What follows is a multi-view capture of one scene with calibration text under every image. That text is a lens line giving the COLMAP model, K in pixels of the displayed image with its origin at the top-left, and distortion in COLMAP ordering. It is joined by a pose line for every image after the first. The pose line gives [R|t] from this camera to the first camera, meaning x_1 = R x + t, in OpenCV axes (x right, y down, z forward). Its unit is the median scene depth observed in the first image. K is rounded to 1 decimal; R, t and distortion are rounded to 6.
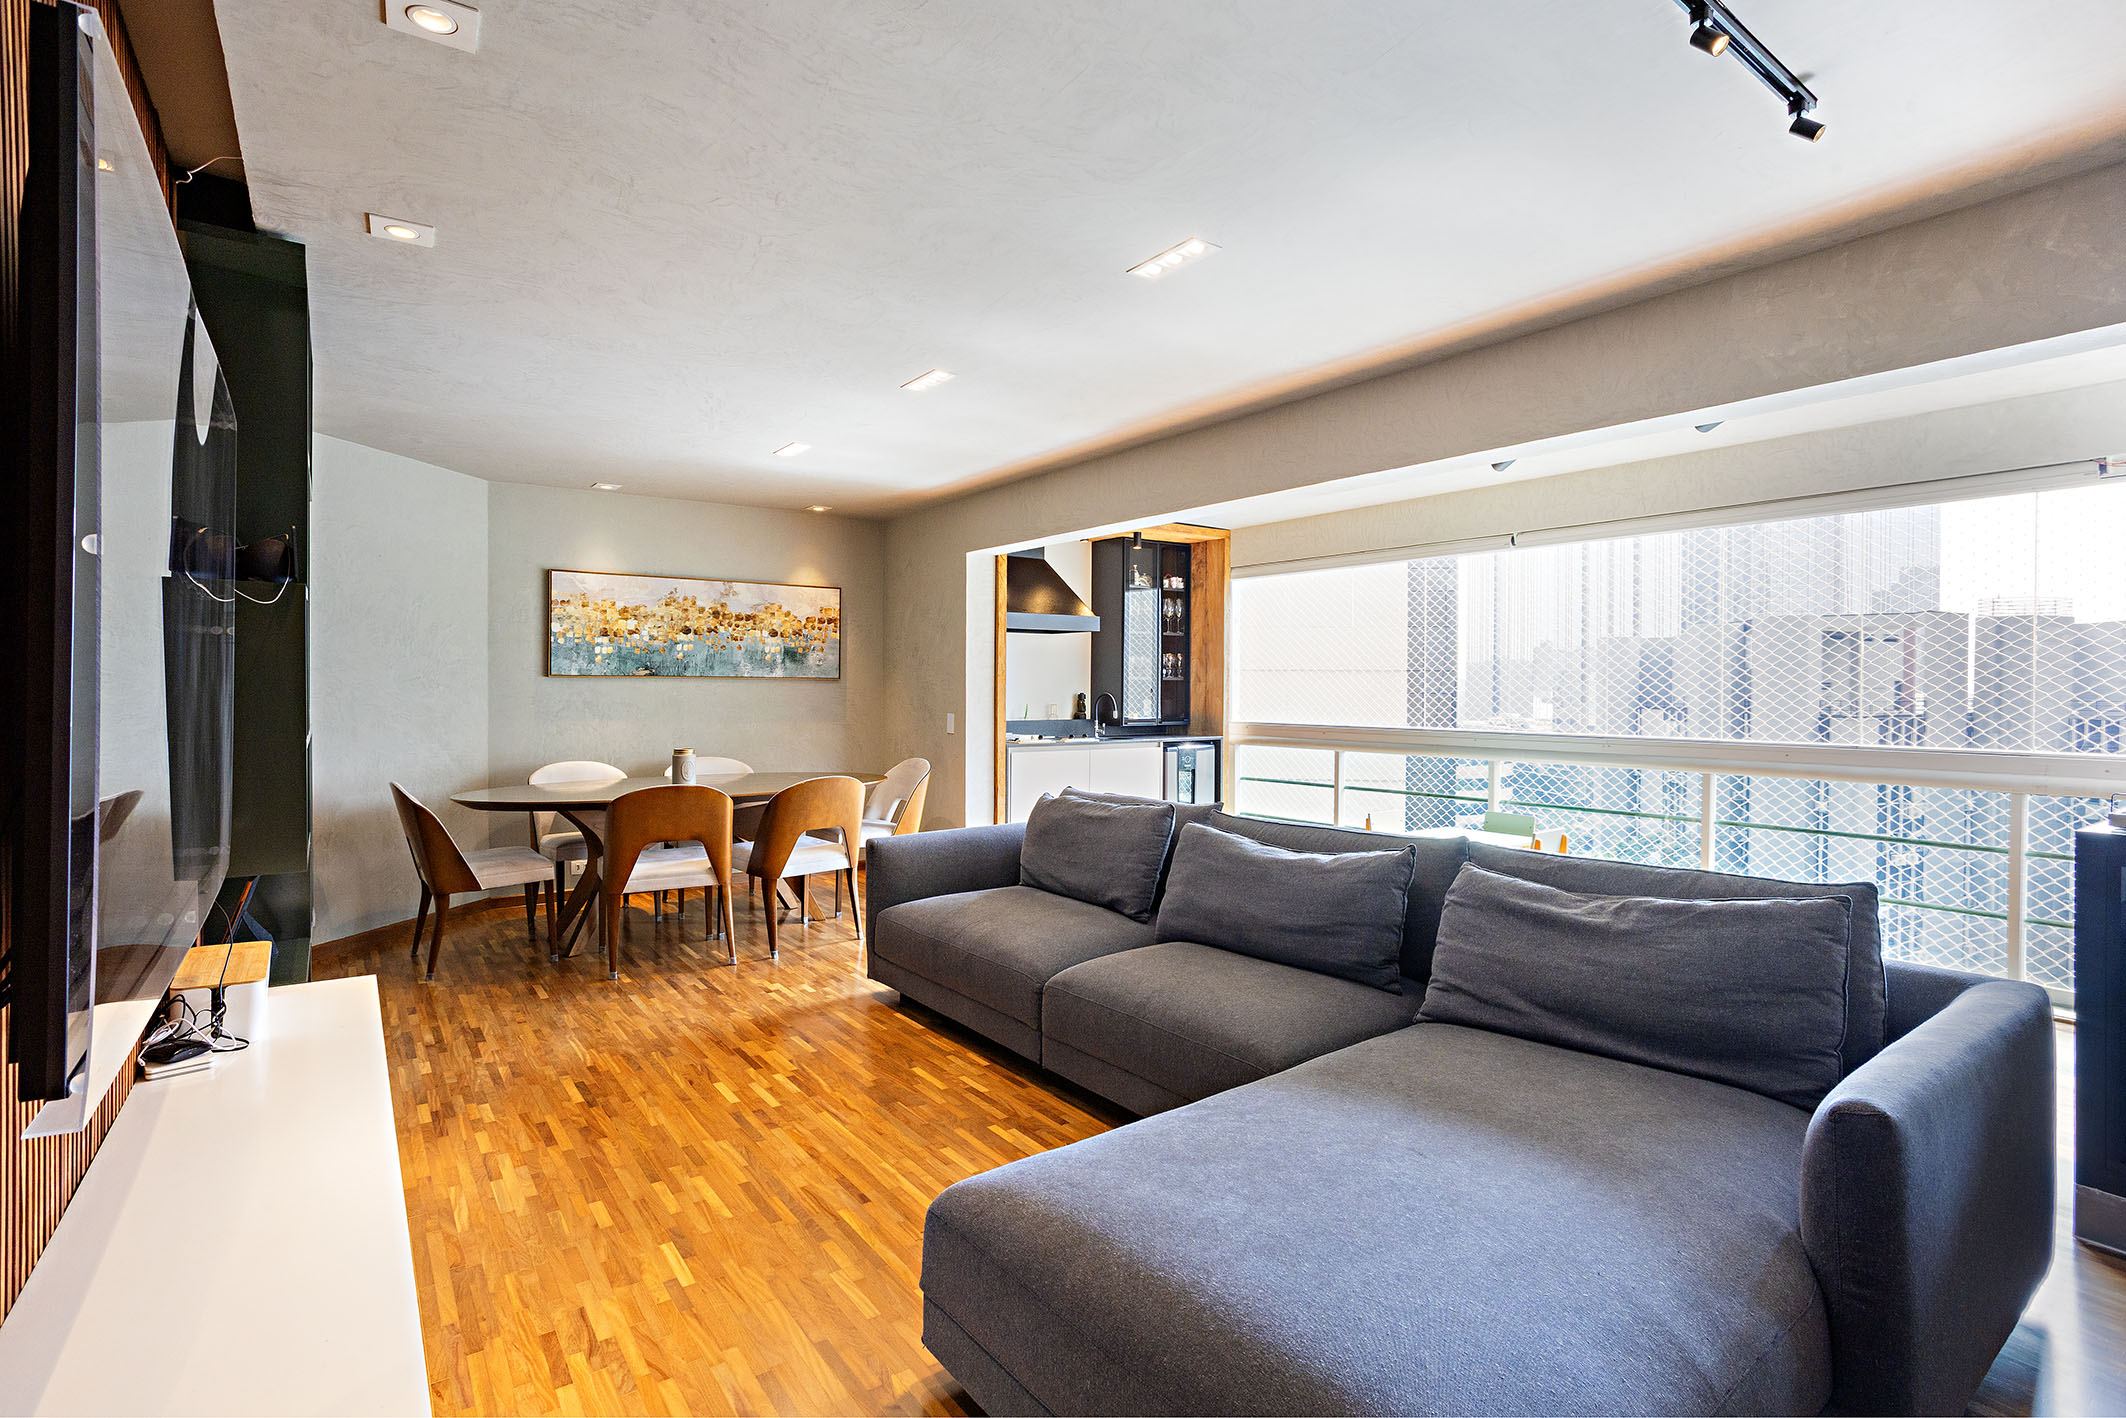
lens RADIAL K [[1011.9, 0, 1063.0], [0, 1011.9, 709.0], [0, 0, 1]] dist [-0.000985, 0.000036]
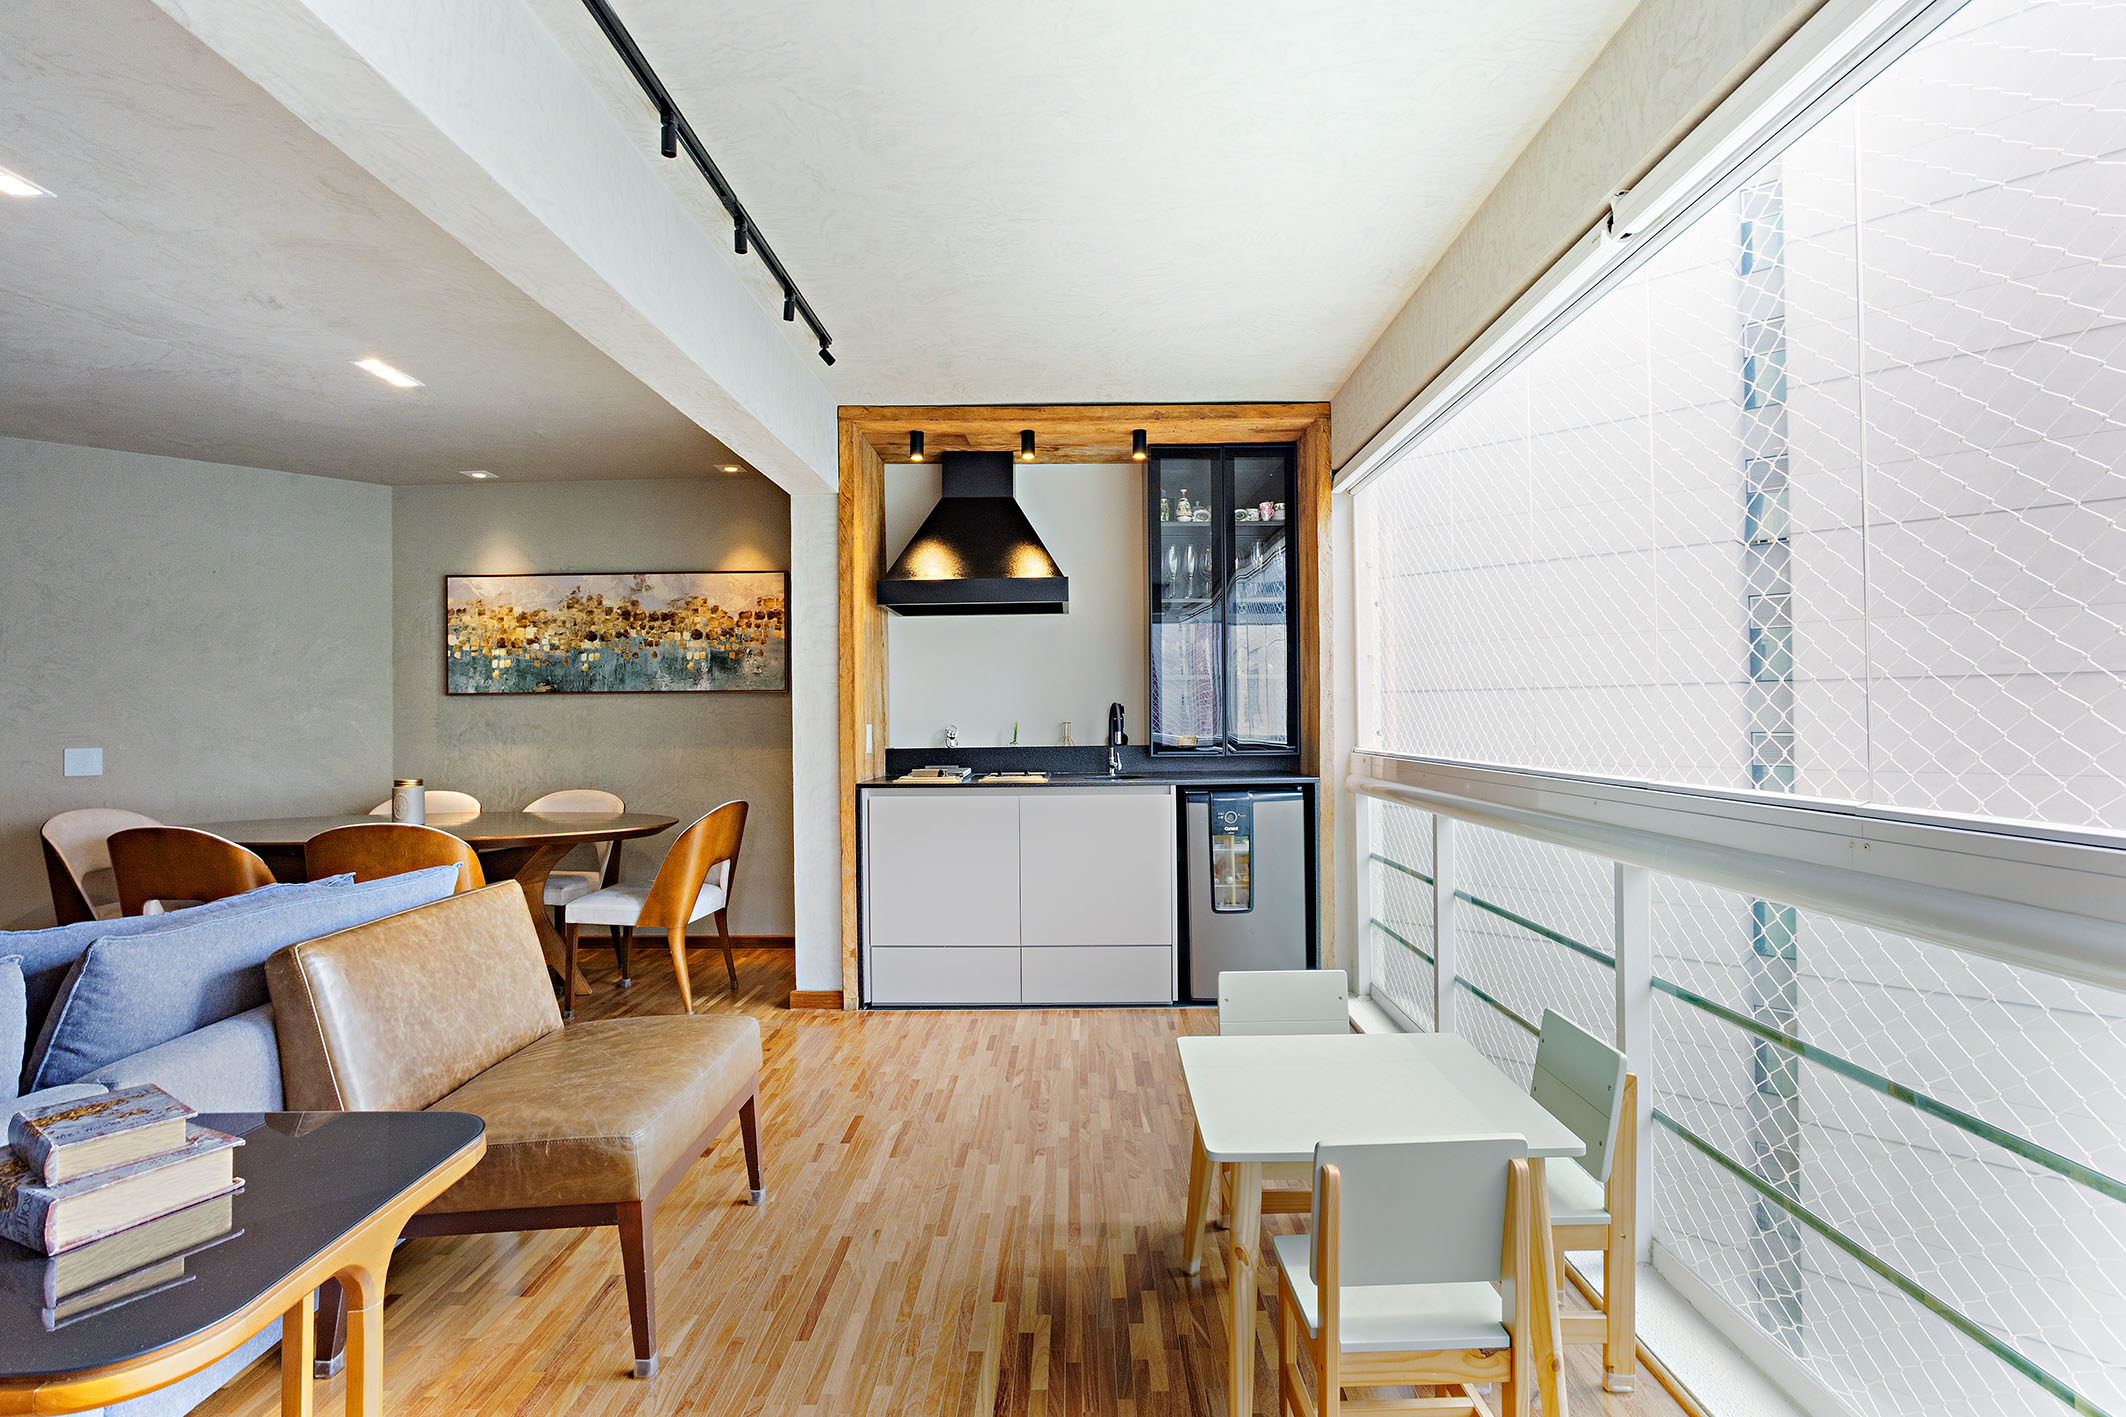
lens RADIAL K [[1047.8, 0, 1056.3], [0, 1047.8, 729.0], [0, 0, 1]] dist [-0.004945, -0.000211]
pose [[0.806246, -0.005504, -0.591554, 0.440667], [0.002294, 0.999978, -0.006177, 0.004376], [0.591576, 0.003623, 0.806241, 0.530392]]
